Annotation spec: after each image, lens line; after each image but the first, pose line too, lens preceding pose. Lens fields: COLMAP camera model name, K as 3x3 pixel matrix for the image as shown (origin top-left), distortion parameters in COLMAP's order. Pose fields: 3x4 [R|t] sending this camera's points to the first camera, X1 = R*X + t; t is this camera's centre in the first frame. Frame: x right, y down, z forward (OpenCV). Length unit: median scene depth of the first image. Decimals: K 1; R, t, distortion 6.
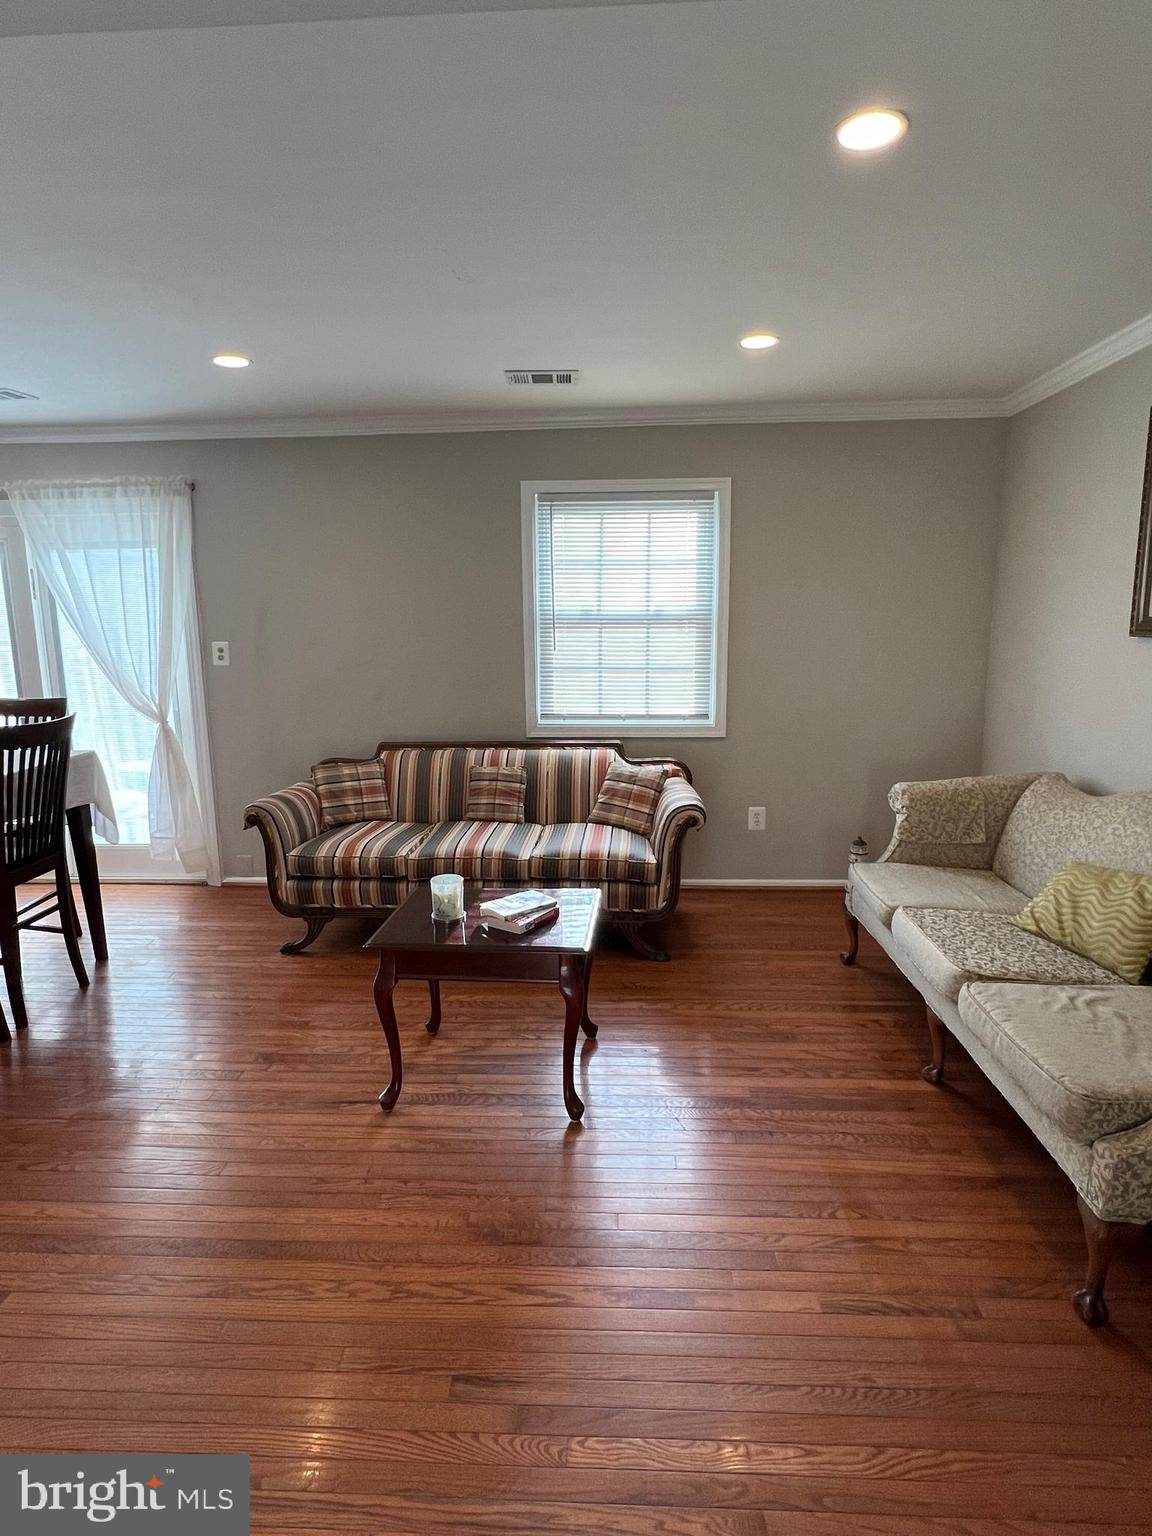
lens RADIAL K [[826.1, 0, 582.2], [0, 826.1, 760.2], [0, 0, 1]] dist [0.000669, 0.001386]
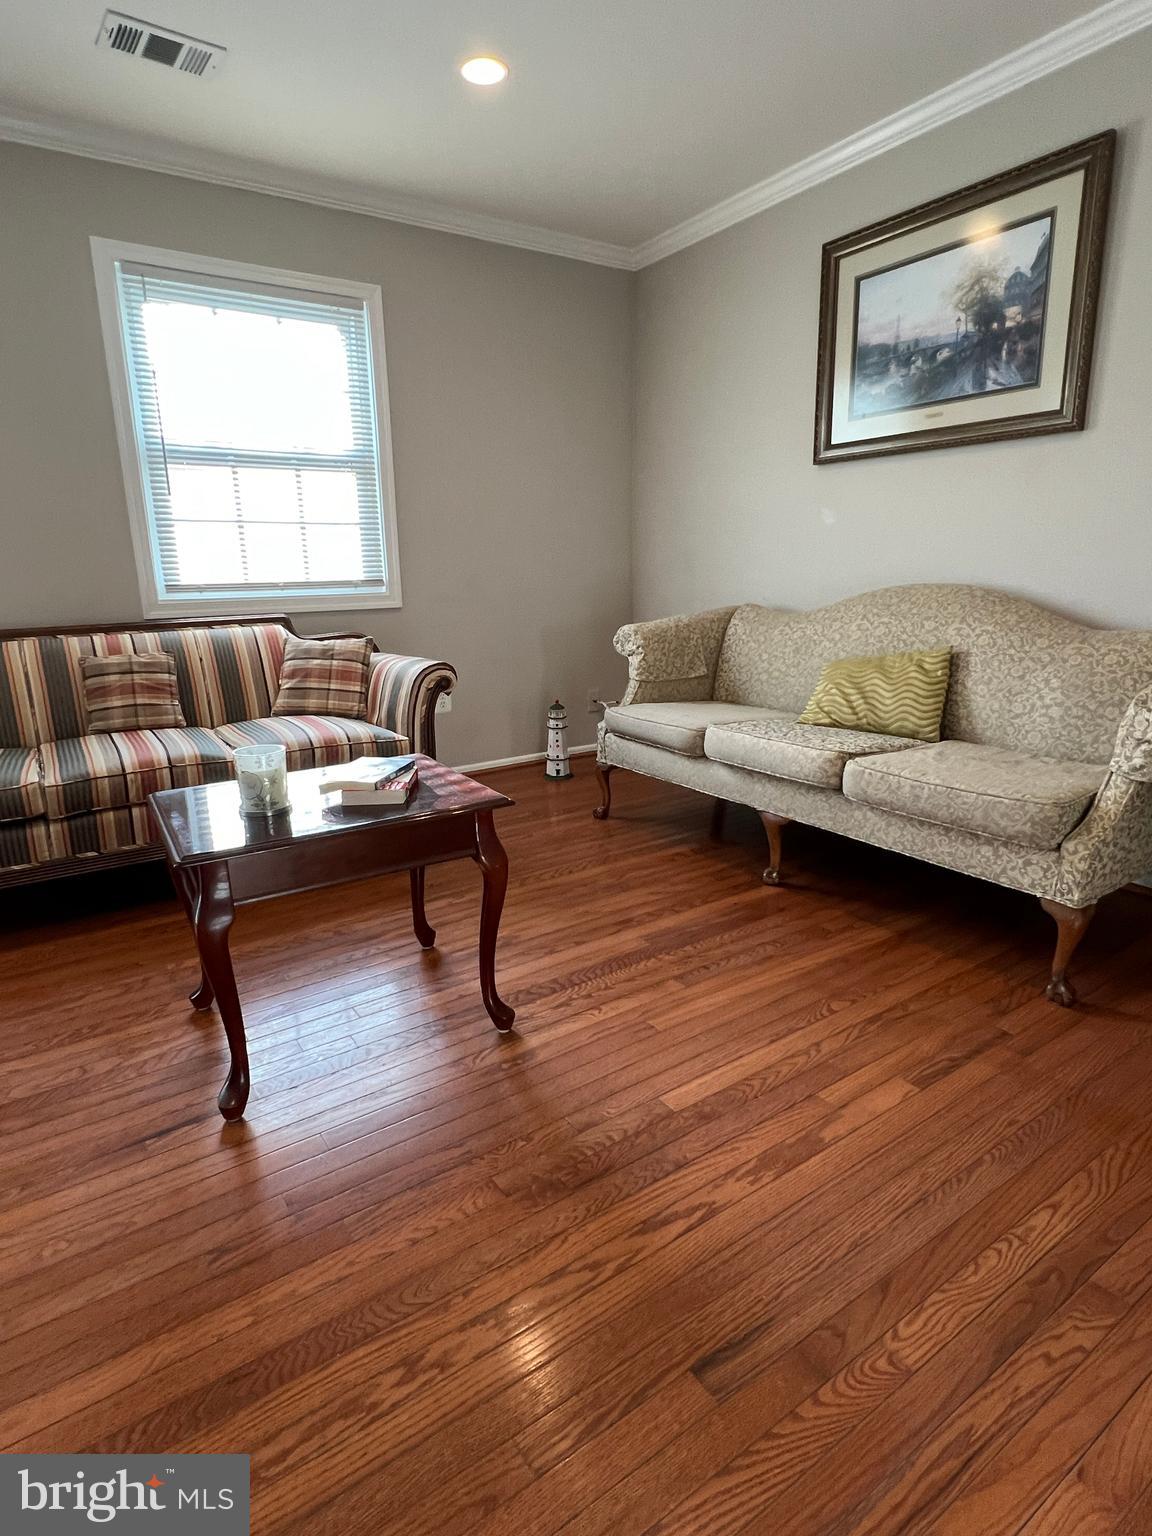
lens RADIAL K [[826.1, 0, 572.9], [0, 826.1, 763.9], [0, 0, 1]] dist [0.000669, 0.001386]
pose [[0.804498, -0.148455, 0.575103, -0.330575], [0.114007, 0.988853, 0.095776, 0.116957], [-0.582910, -0.011485, 0.812455, 0.319704]]
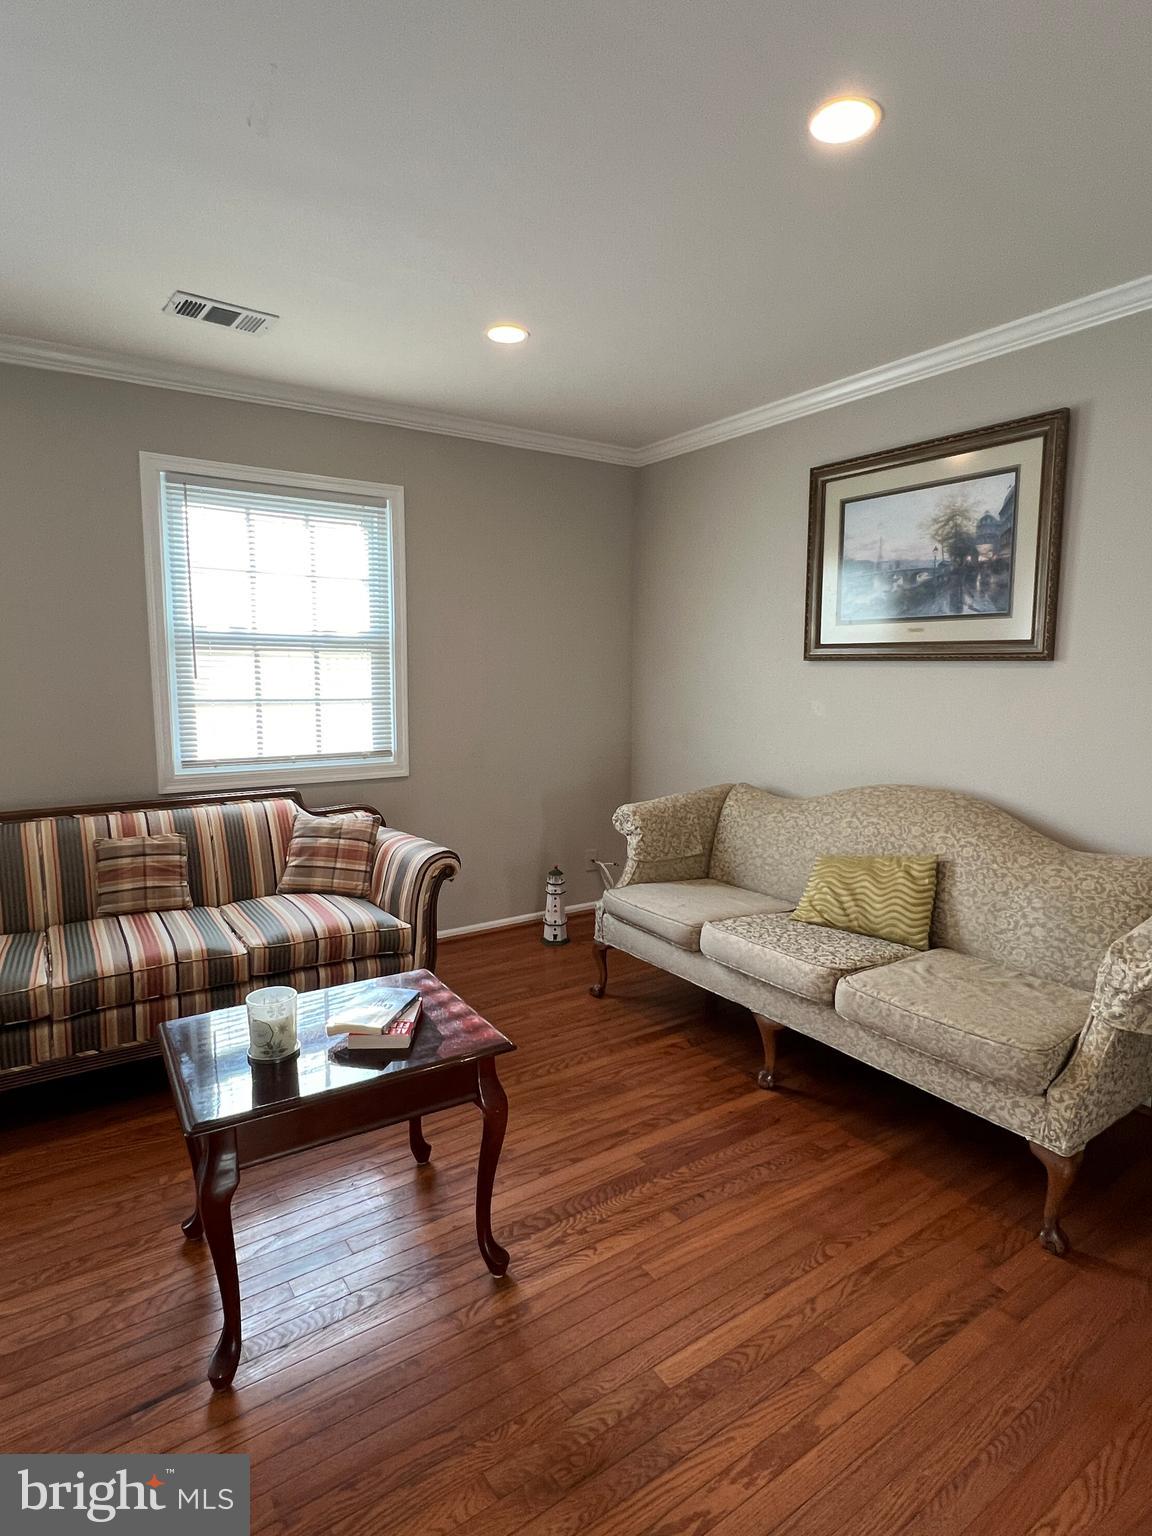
lens RADIAL K [[826.1, 0, 576.9], [0, 826.1, 767.5], [0, 0, 1]] dist [0.000669, 0.001386]
pose [[0.800801, -0.060826, 0.595834, -0.344154], [0.090089, 0.995744, -0.019428, -0.005326], [-0.592117, 0.069236, 0.802872, 0.291888]]
